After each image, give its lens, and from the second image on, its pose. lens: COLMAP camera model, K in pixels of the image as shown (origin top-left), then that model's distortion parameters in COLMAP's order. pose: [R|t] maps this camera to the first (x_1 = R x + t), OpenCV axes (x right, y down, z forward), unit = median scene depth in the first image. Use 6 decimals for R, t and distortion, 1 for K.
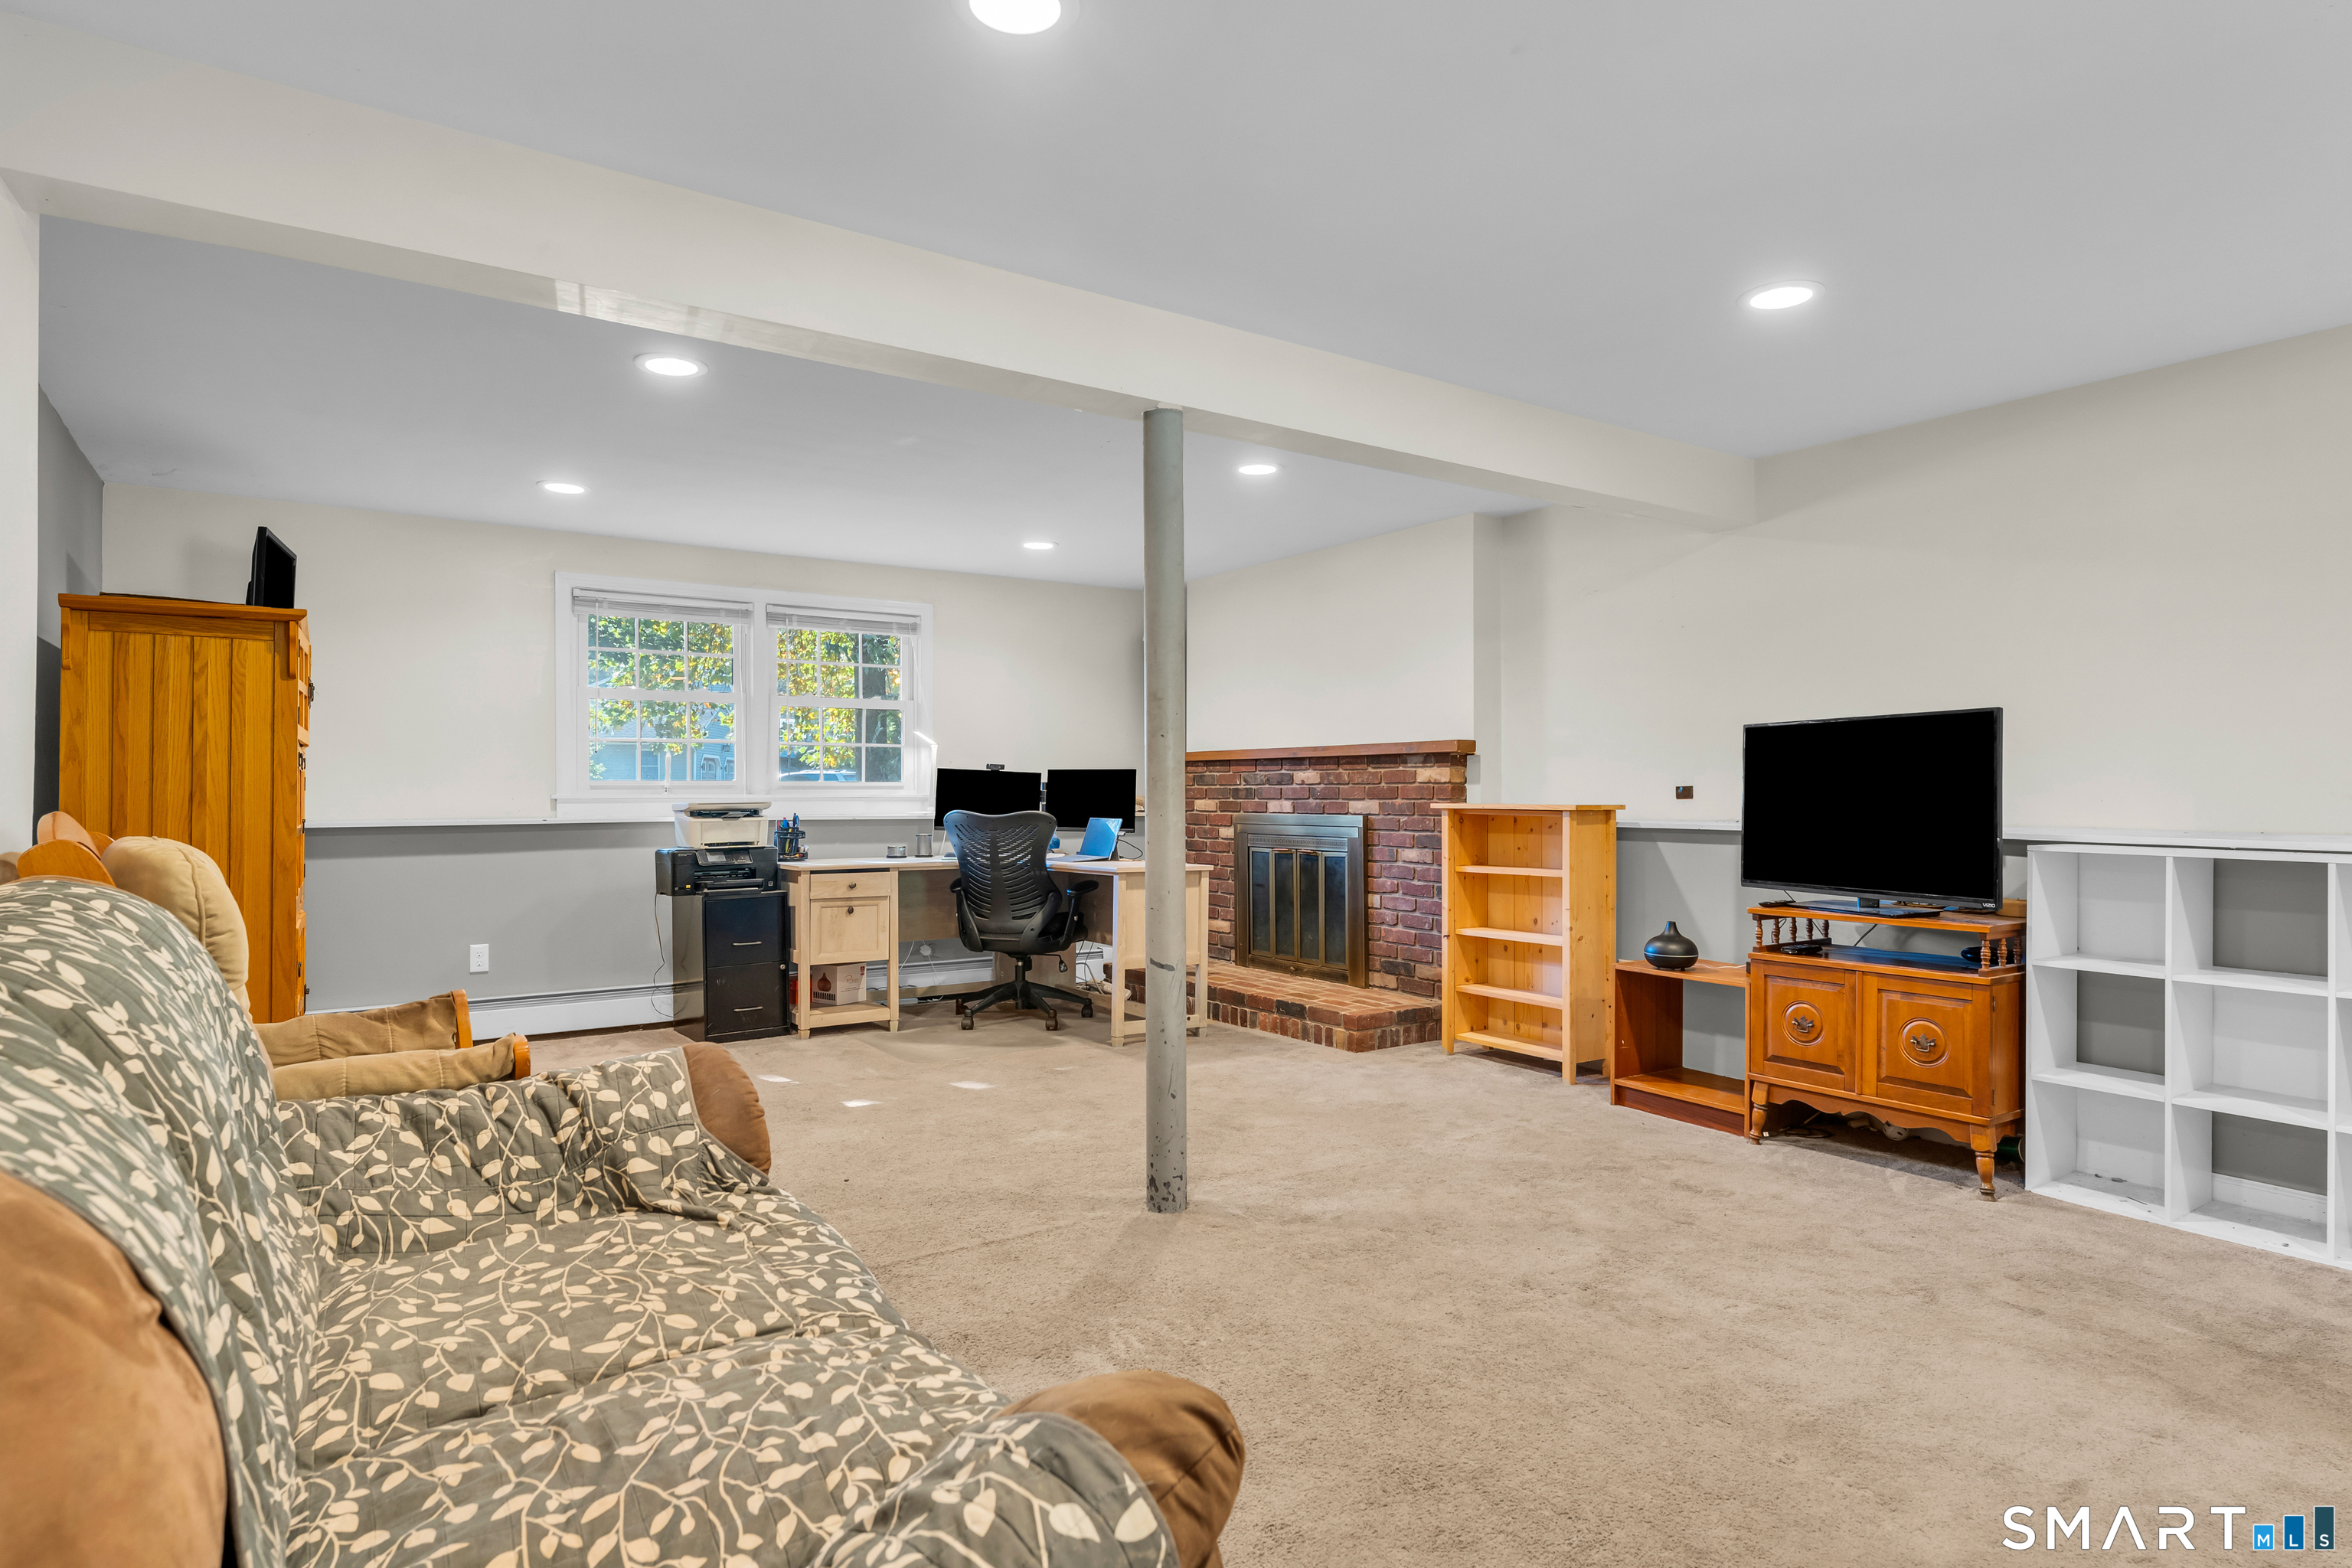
lens RADIAL K [[1279.3, 0, 1176.0], [0, 1279.3, 784.0], [0, 0, 1]] dist [0.001534, 0.000196]
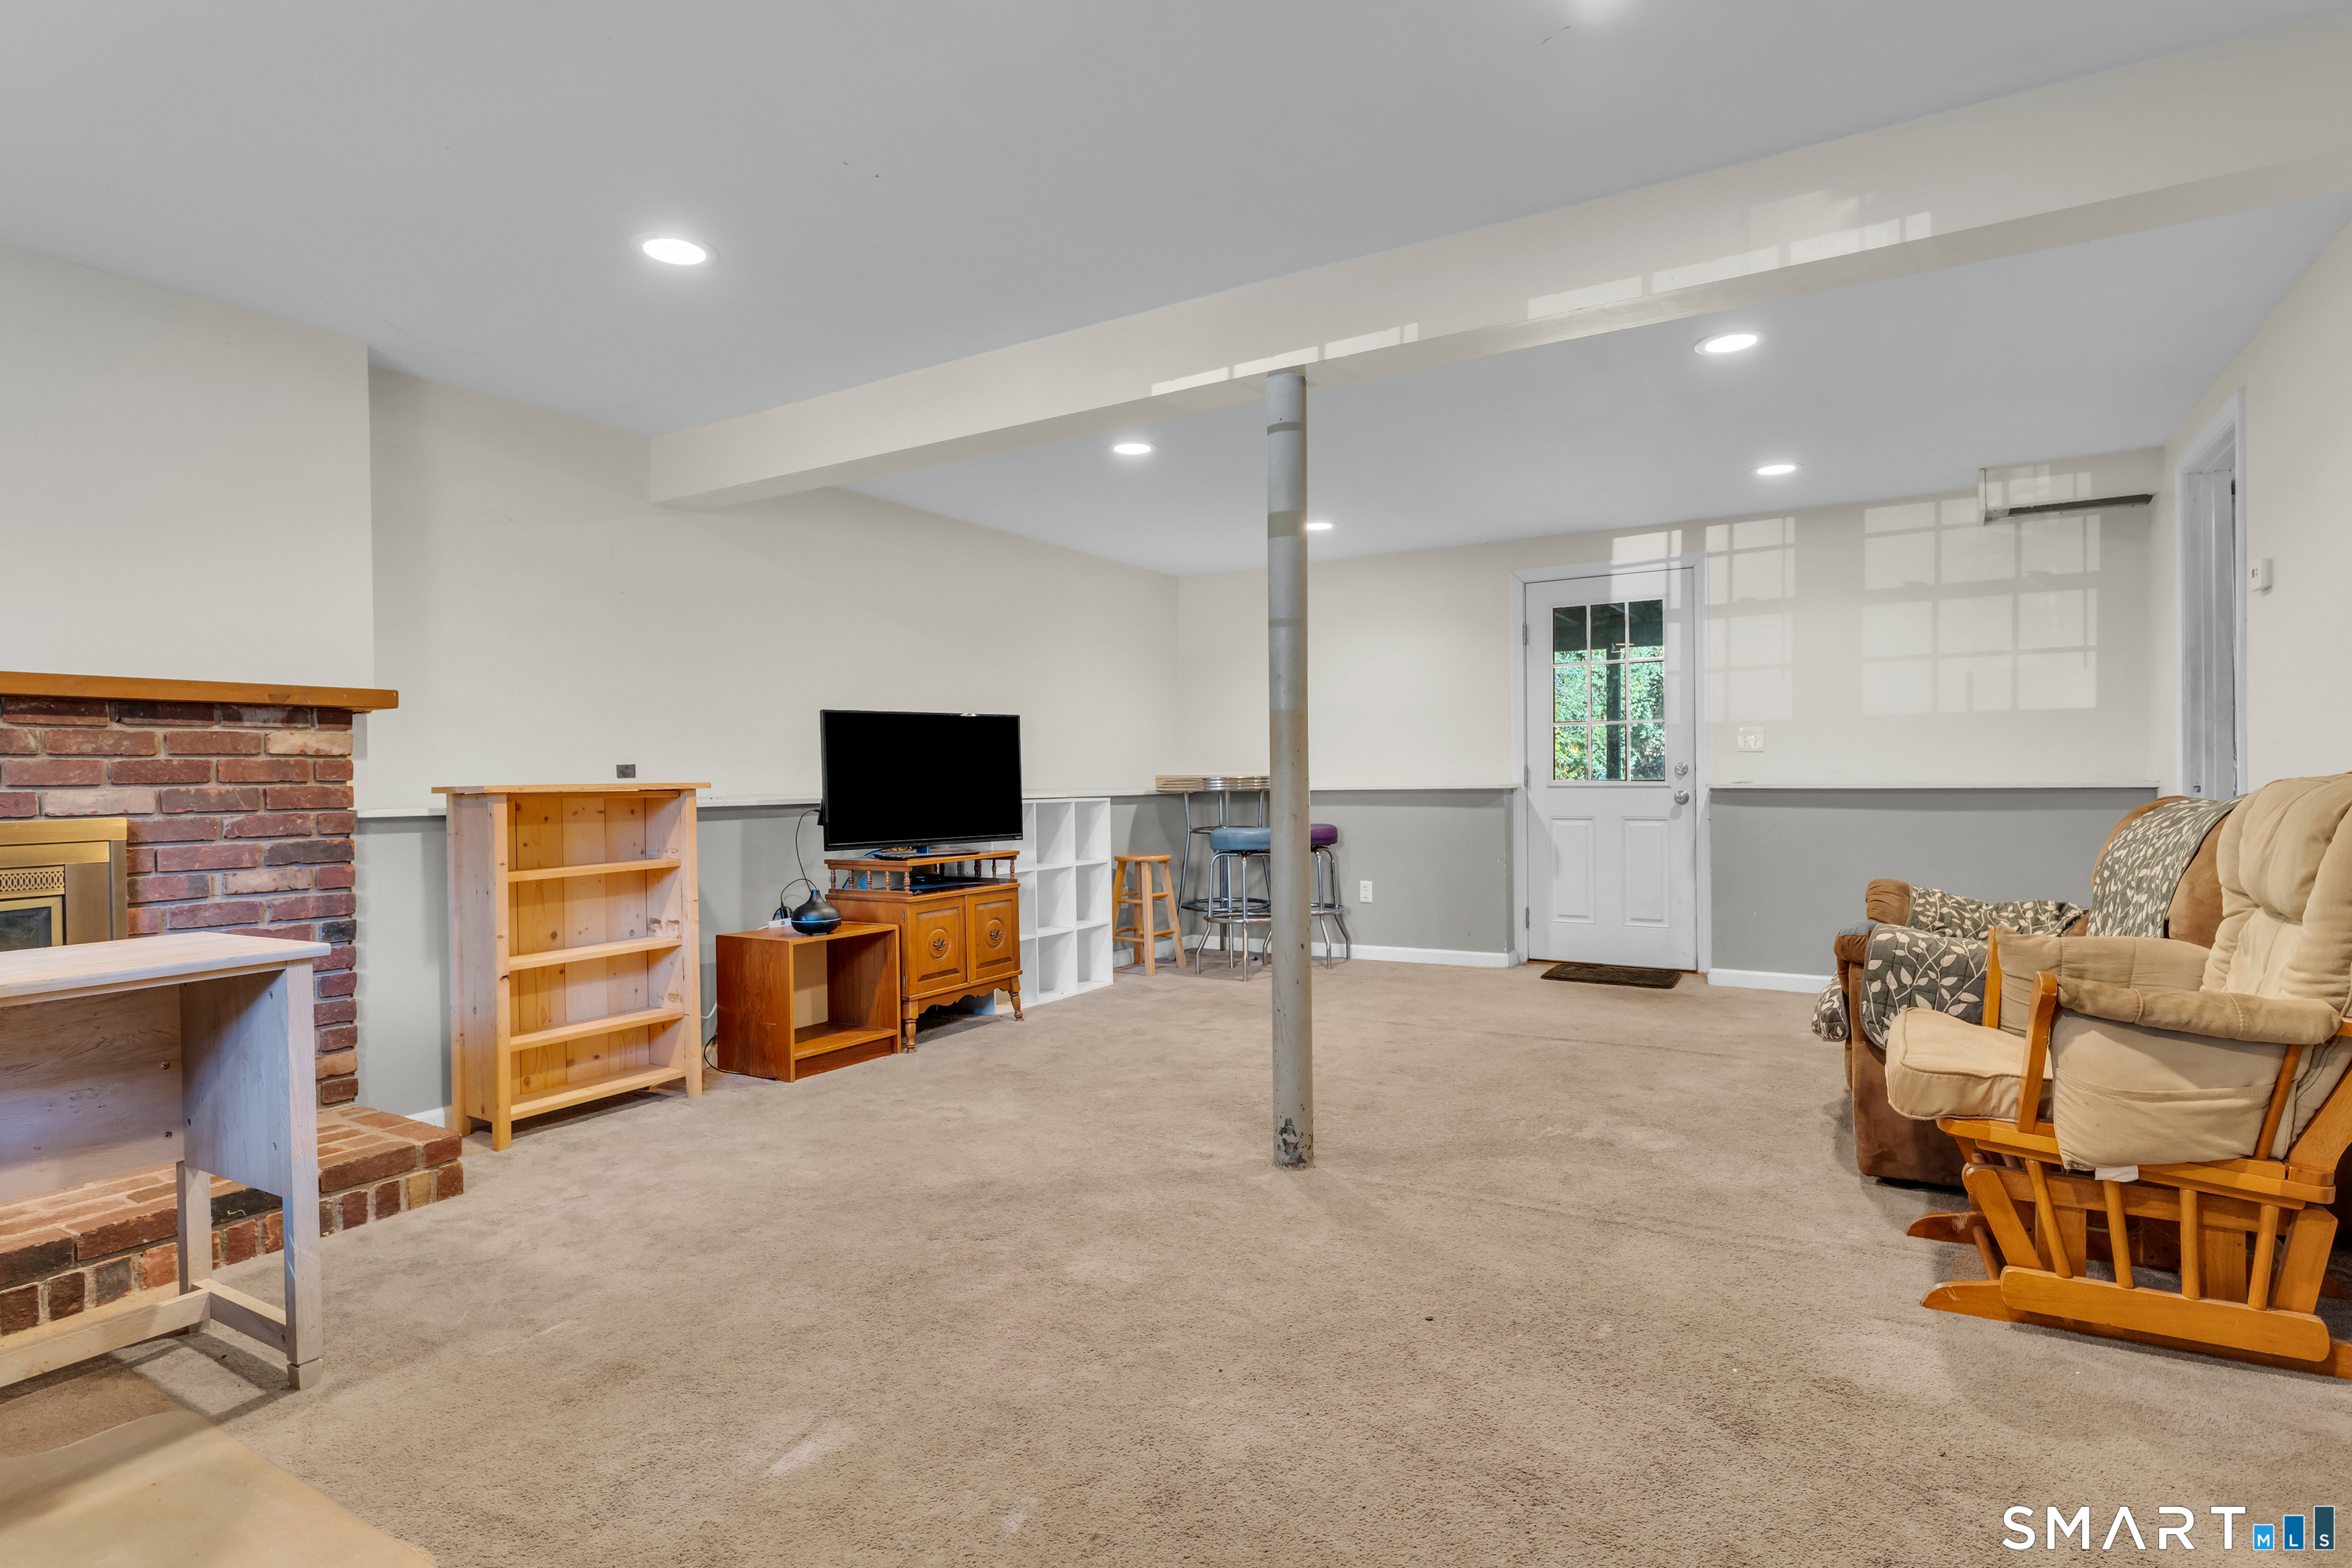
lens RADIAL K [[1209.9, 0, 1167.4], [0, 1209.9, 782.3], [0, 0, 1]] dist [0.000000, -0.000312]
pose [[-0.415549, -0.001117, 0.909570, -0.665500], [0.006905, 0.999967, 0.004382, 0.015949], [-0.909545, 0.008101, -0.415527, 1.176000]]
